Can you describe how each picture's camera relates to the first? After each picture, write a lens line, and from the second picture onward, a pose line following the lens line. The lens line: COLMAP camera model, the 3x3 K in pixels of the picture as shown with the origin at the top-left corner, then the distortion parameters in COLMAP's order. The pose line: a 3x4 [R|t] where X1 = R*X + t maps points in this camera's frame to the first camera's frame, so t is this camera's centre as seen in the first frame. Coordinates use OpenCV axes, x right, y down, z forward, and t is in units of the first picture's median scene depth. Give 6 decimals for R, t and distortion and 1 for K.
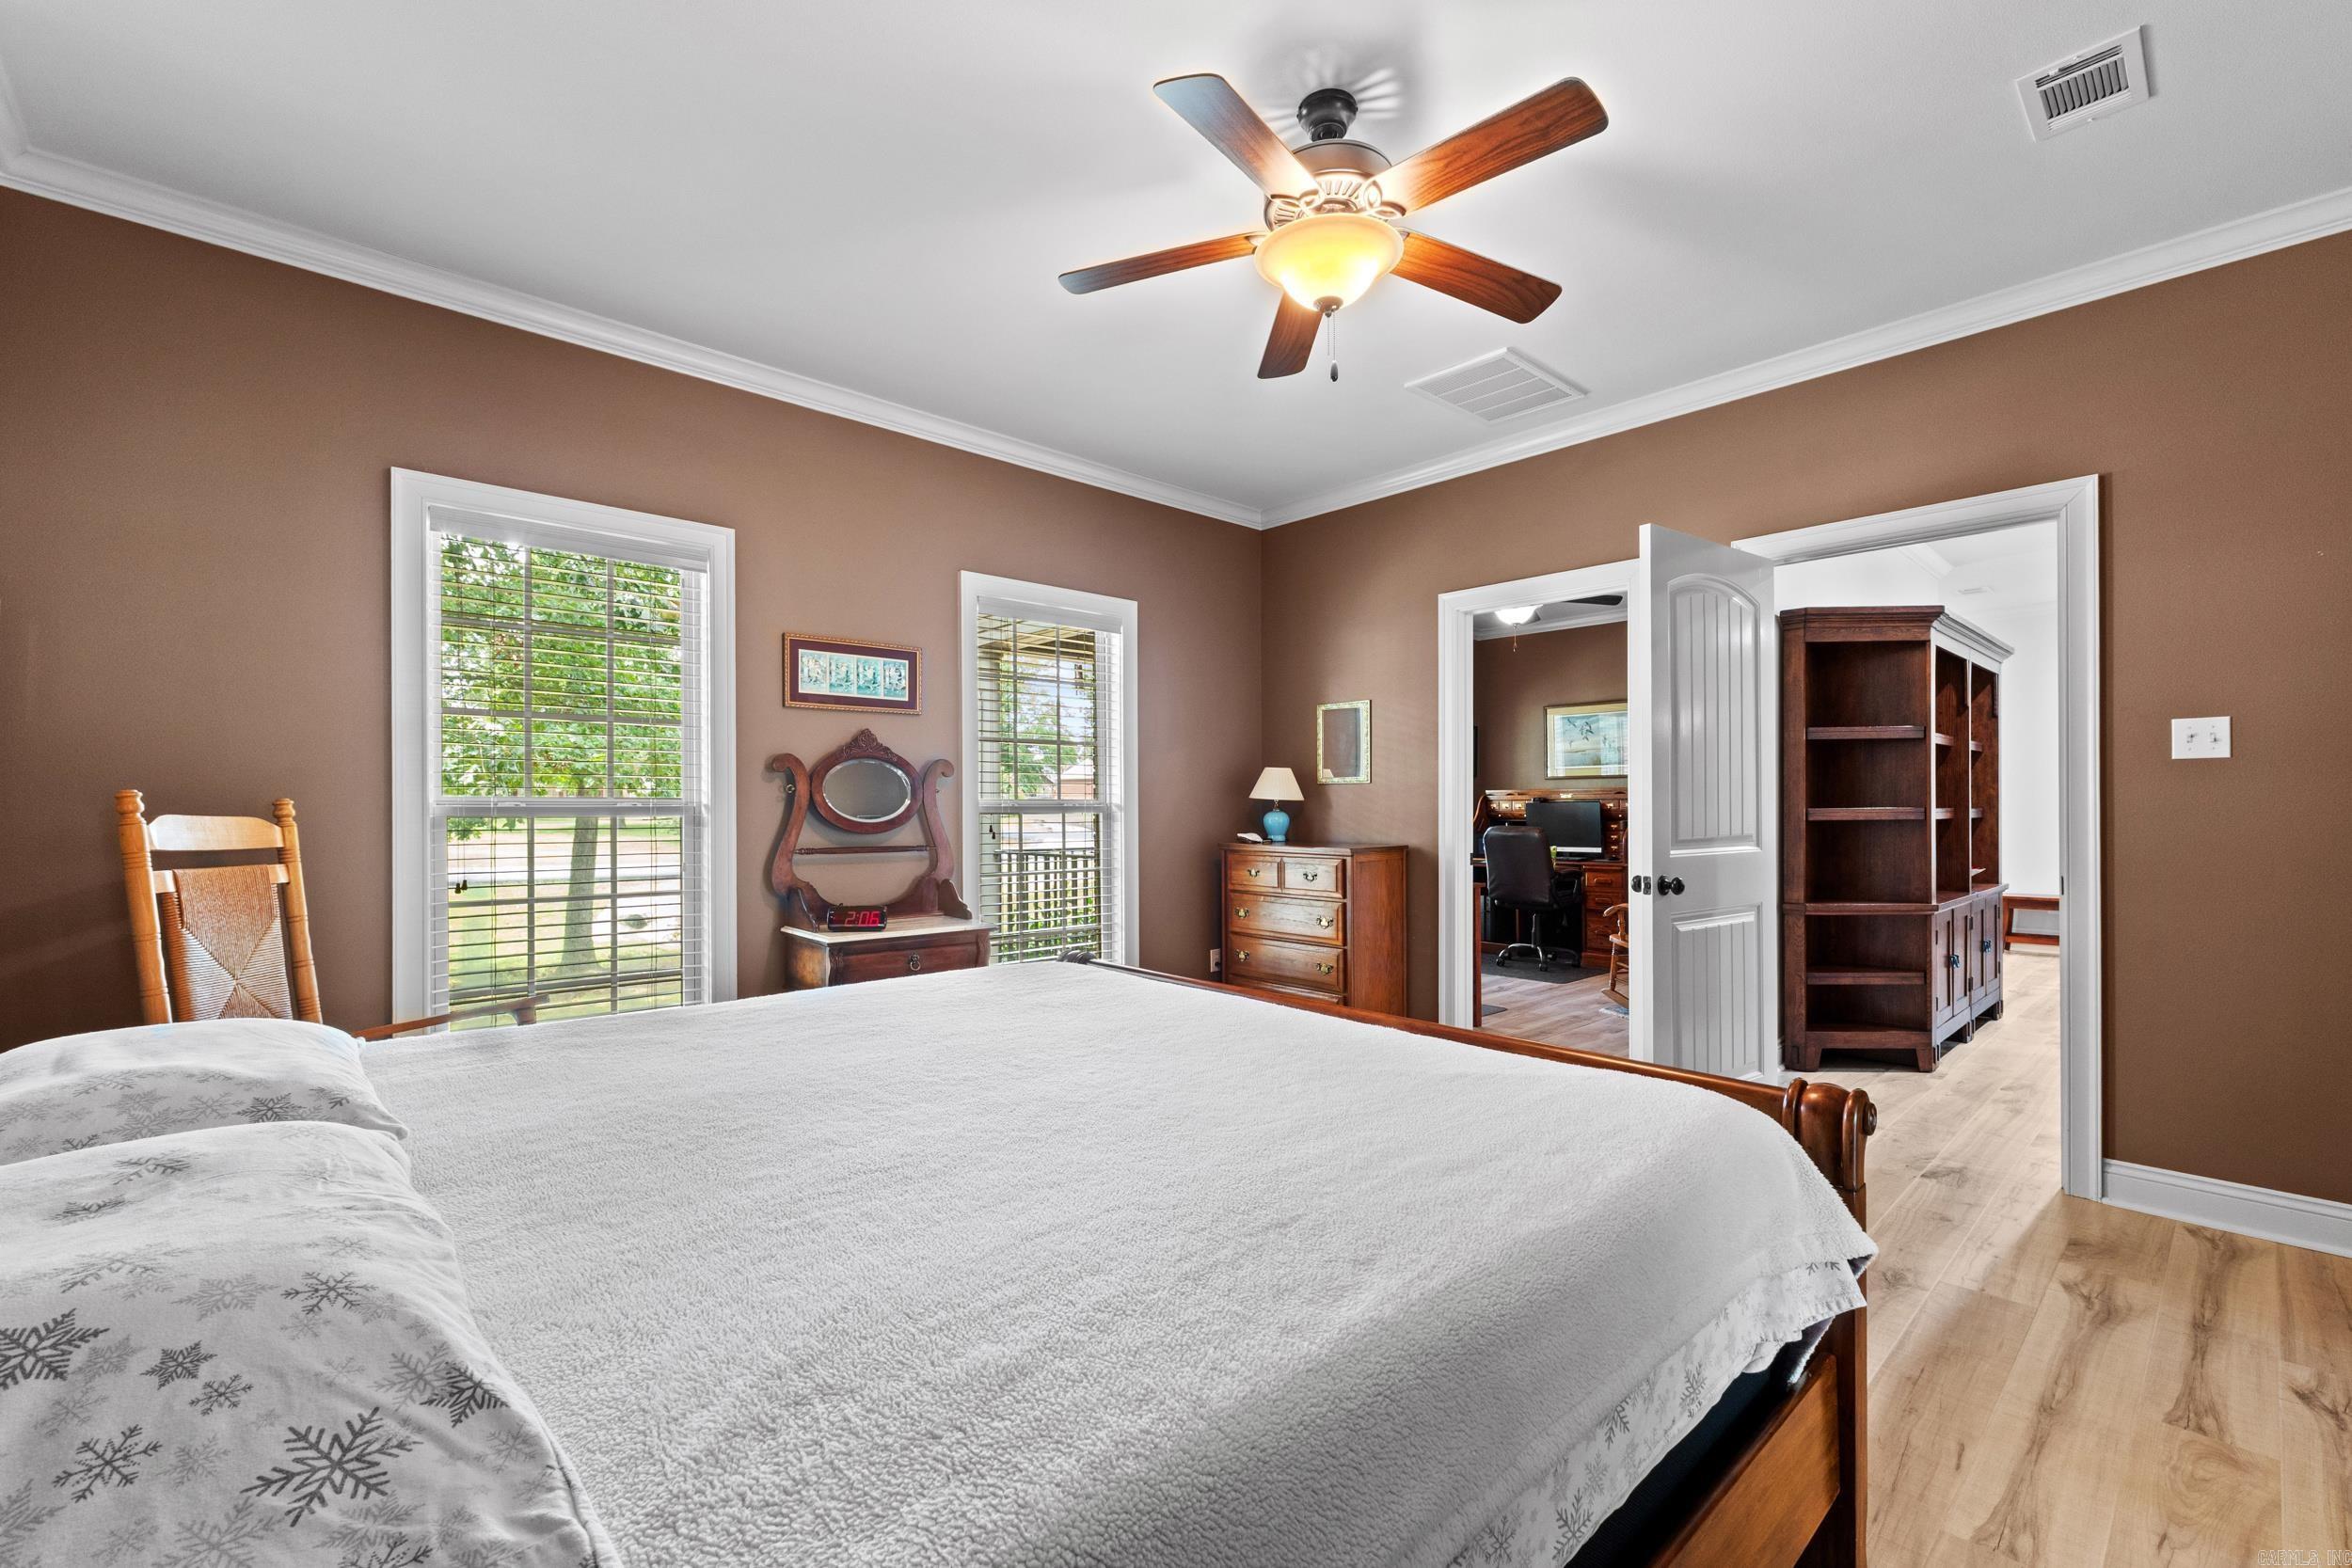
lens RADIAL K [[996.0, 0, 1194.3], [0, 996.0, 797.9], [0, 0, 1]] dist [0.005364, 0.000156]
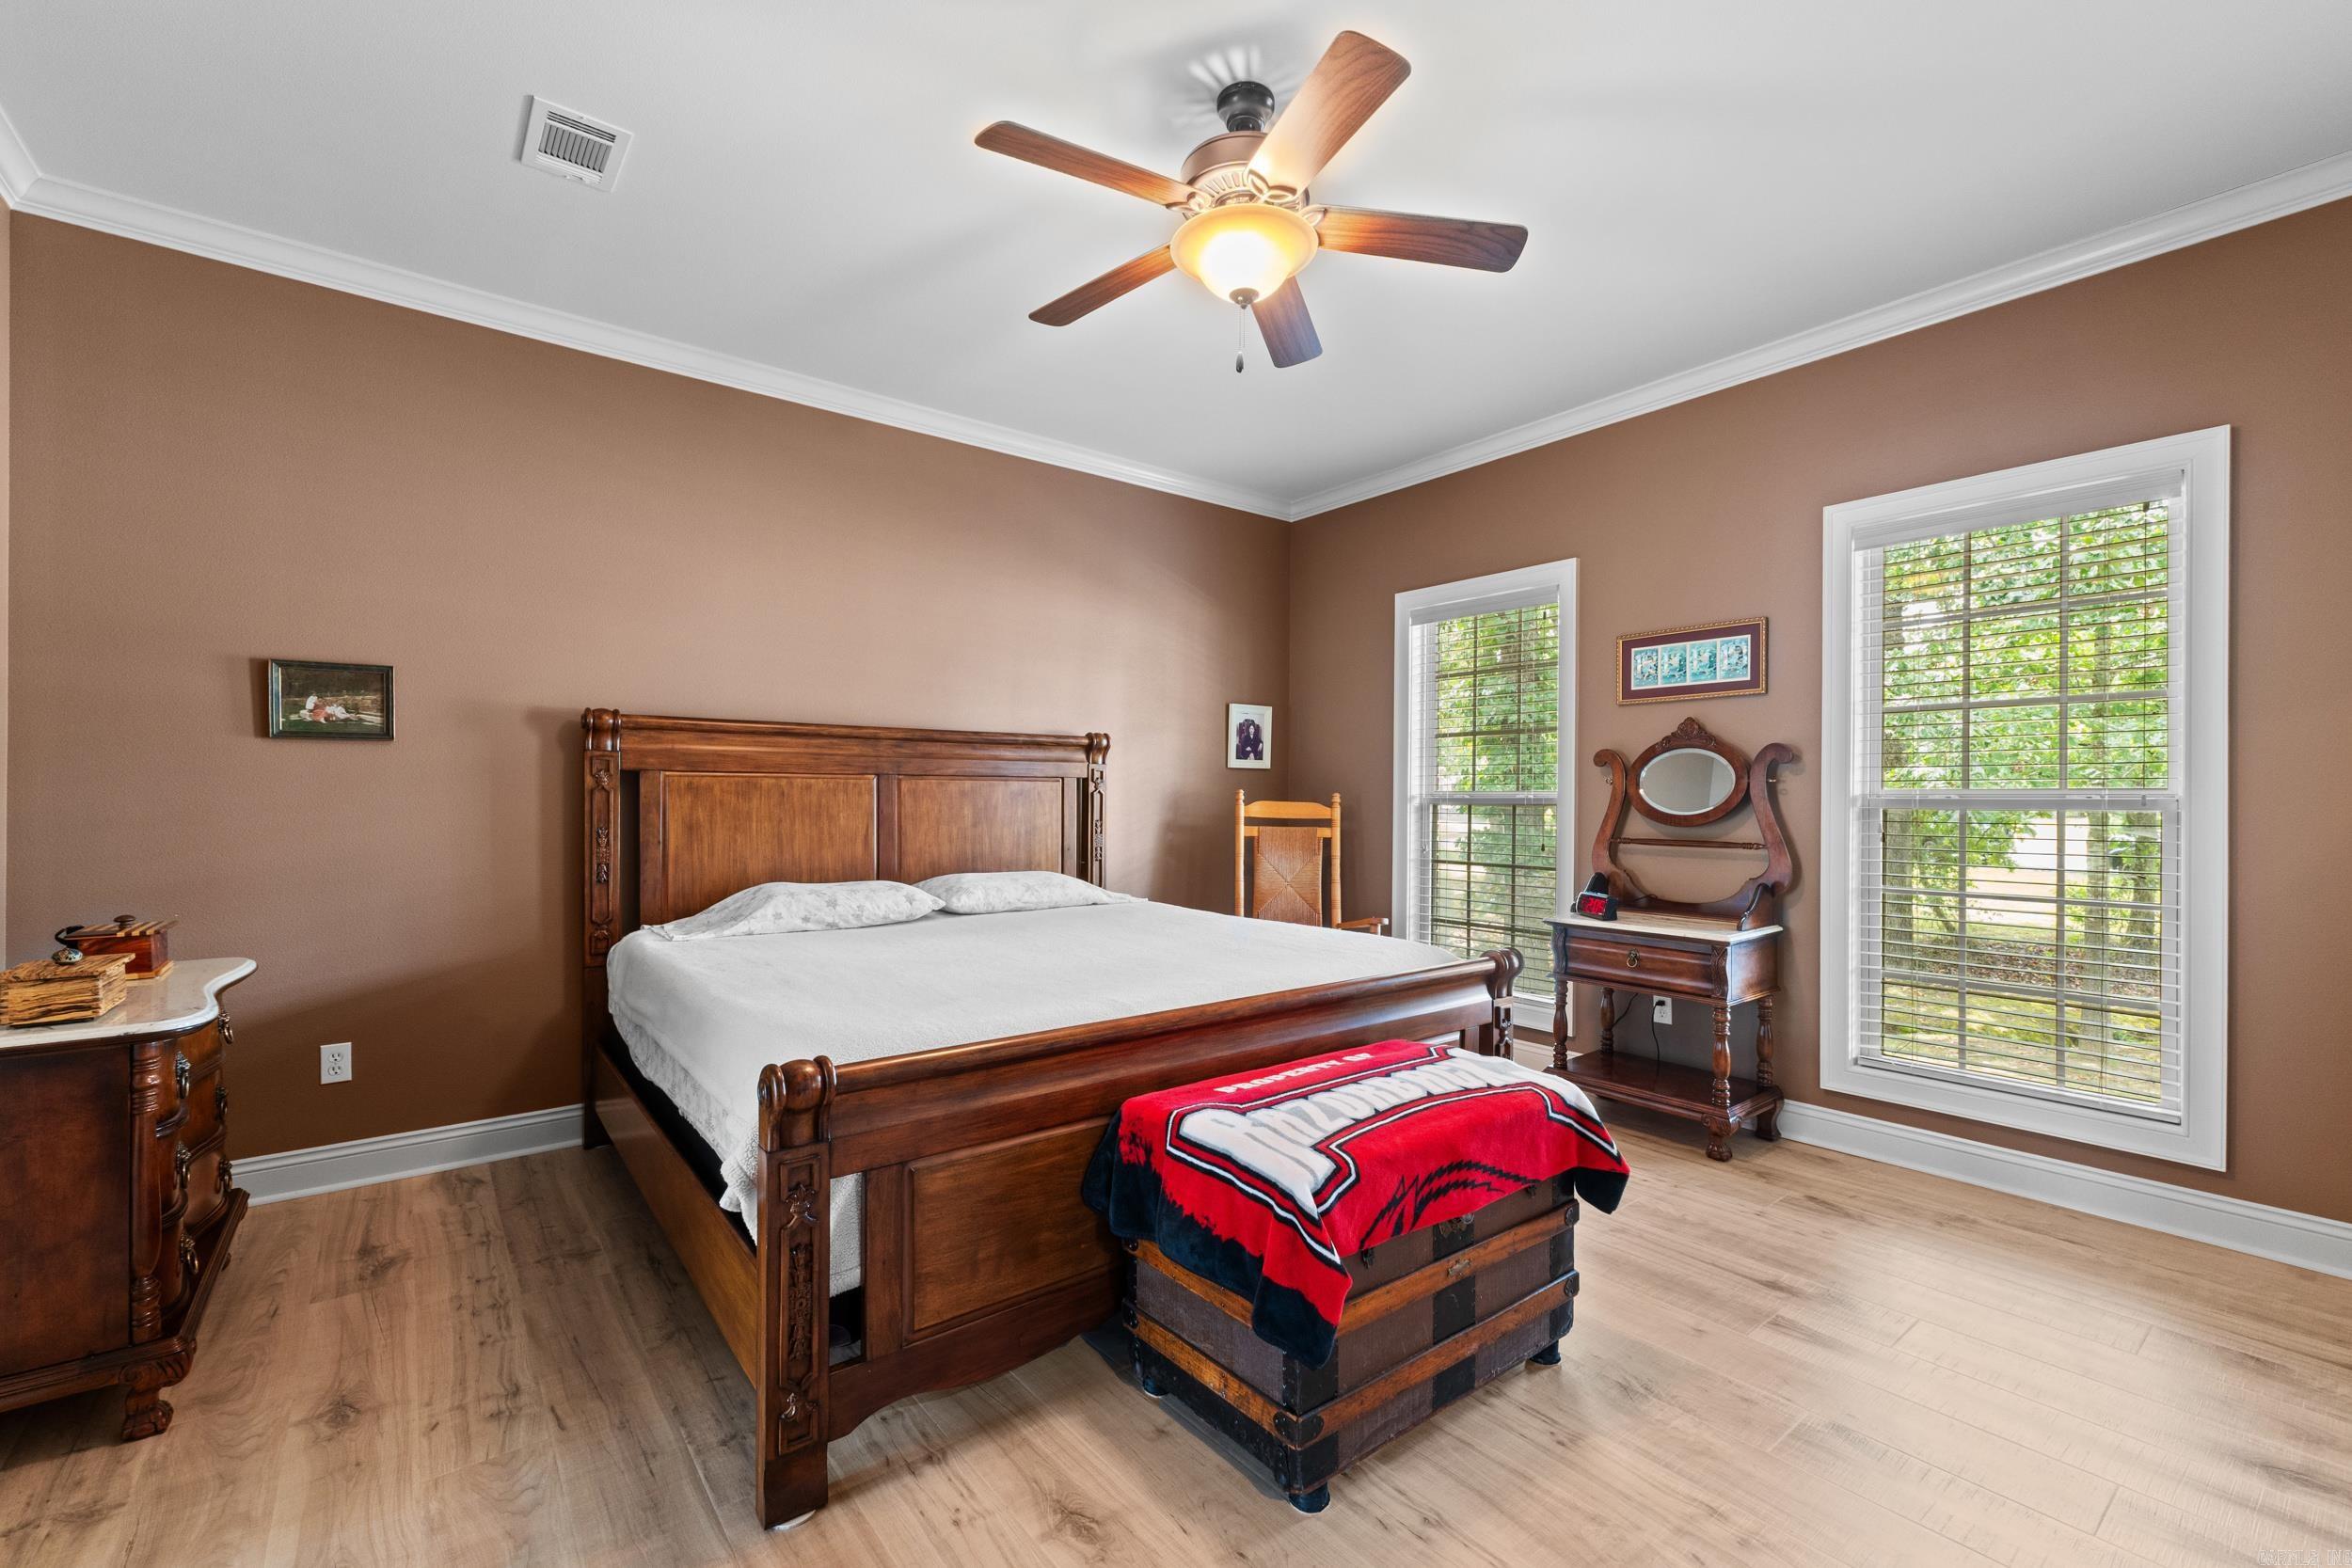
lens RADIAL K [[996.2, 0, 1202.8], [0, 996.2, 788.9], [0, 0, 1]] dist [0.003371, -0.000290]
pose [[-0.076820, -0.010561, -0.996989, 0.999351], [0.005144, 0.999926, -0.010989, 0.012155], [0.997032, -0.005973, -0.076760, 0.909337]]
